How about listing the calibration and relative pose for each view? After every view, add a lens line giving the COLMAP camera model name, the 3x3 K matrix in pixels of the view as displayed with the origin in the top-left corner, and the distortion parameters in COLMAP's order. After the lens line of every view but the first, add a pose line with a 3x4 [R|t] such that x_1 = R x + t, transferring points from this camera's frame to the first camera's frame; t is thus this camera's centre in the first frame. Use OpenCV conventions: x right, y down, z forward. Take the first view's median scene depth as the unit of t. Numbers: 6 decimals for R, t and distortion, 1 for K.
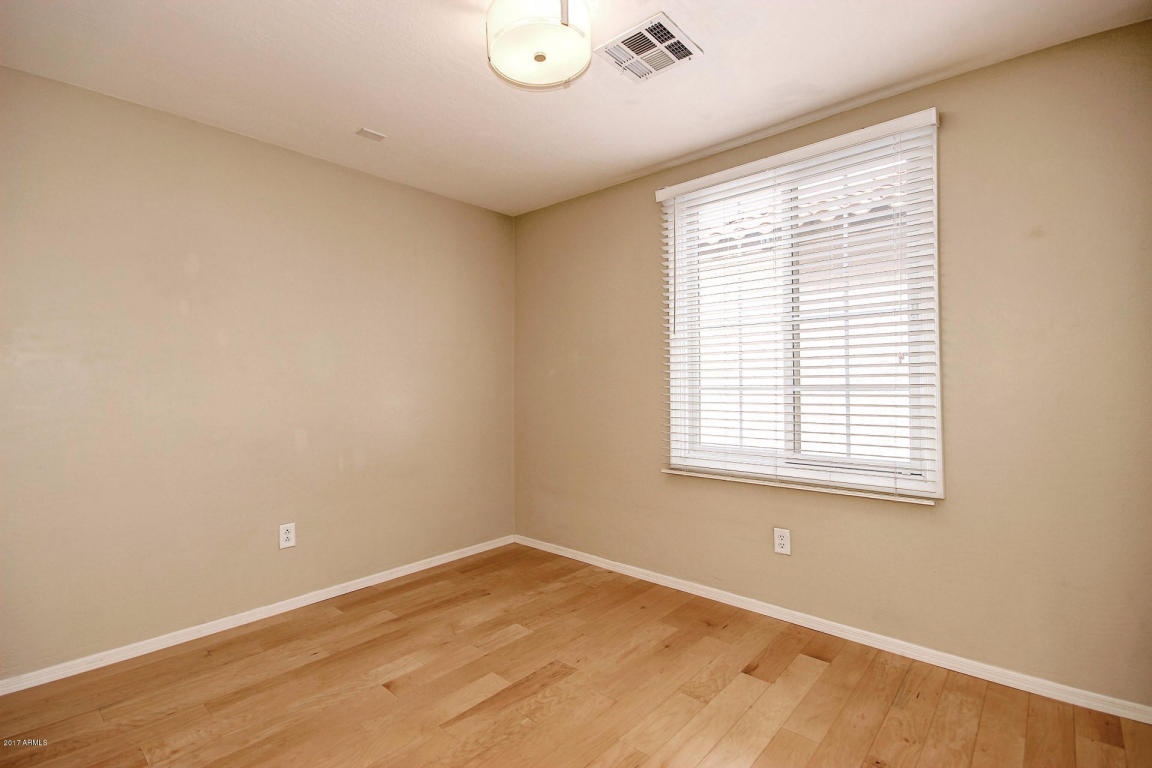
lens RADIAL K [[531.4, 0, 574.3], [0, 531.4, 384.5], [0, 0, 1]] dist [-0.001853, -0.001392]
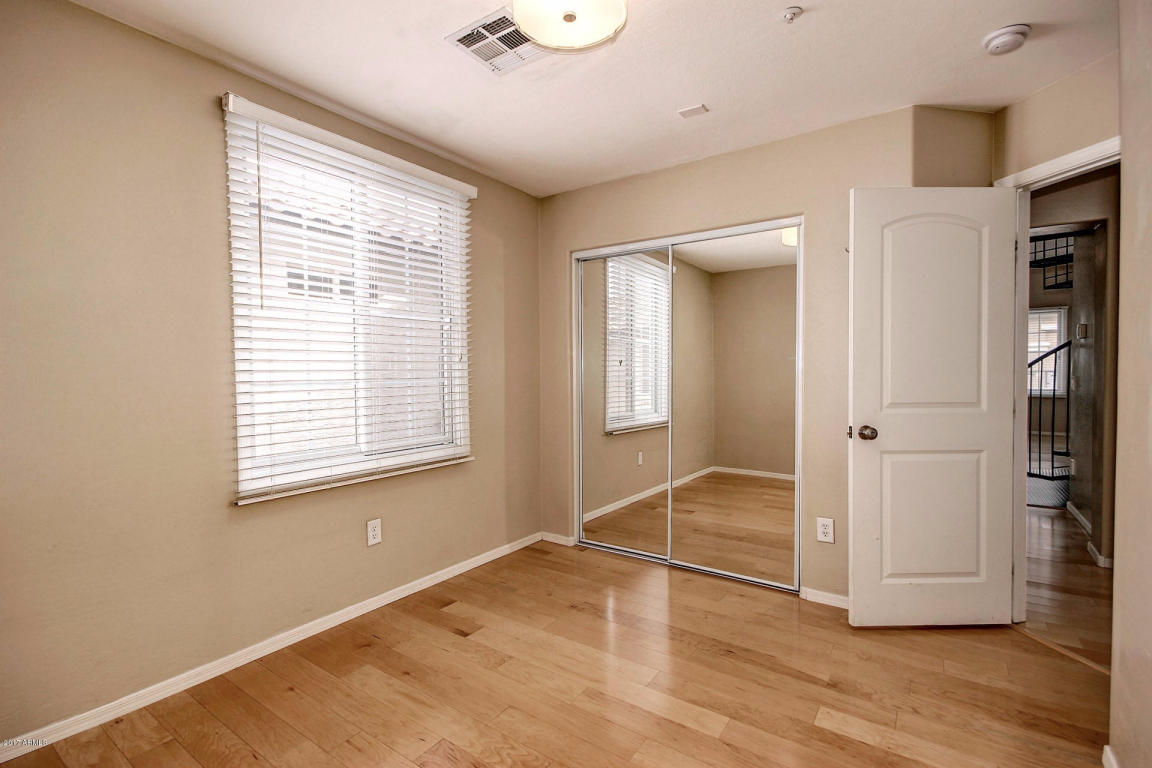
lens RADIAL K [[531.4, 0, 574.5], [0, 531.4, 381.0], [0, 0, 1]] dist [-0.001853, -0.001392]
pose [[-0.123443, -0.014261, 0.992249, -0.694340], [0.001769, 0.999892, 0.014590, -0.009068], [-0.992350, 0.003556, -0.123404, 0.781544]]
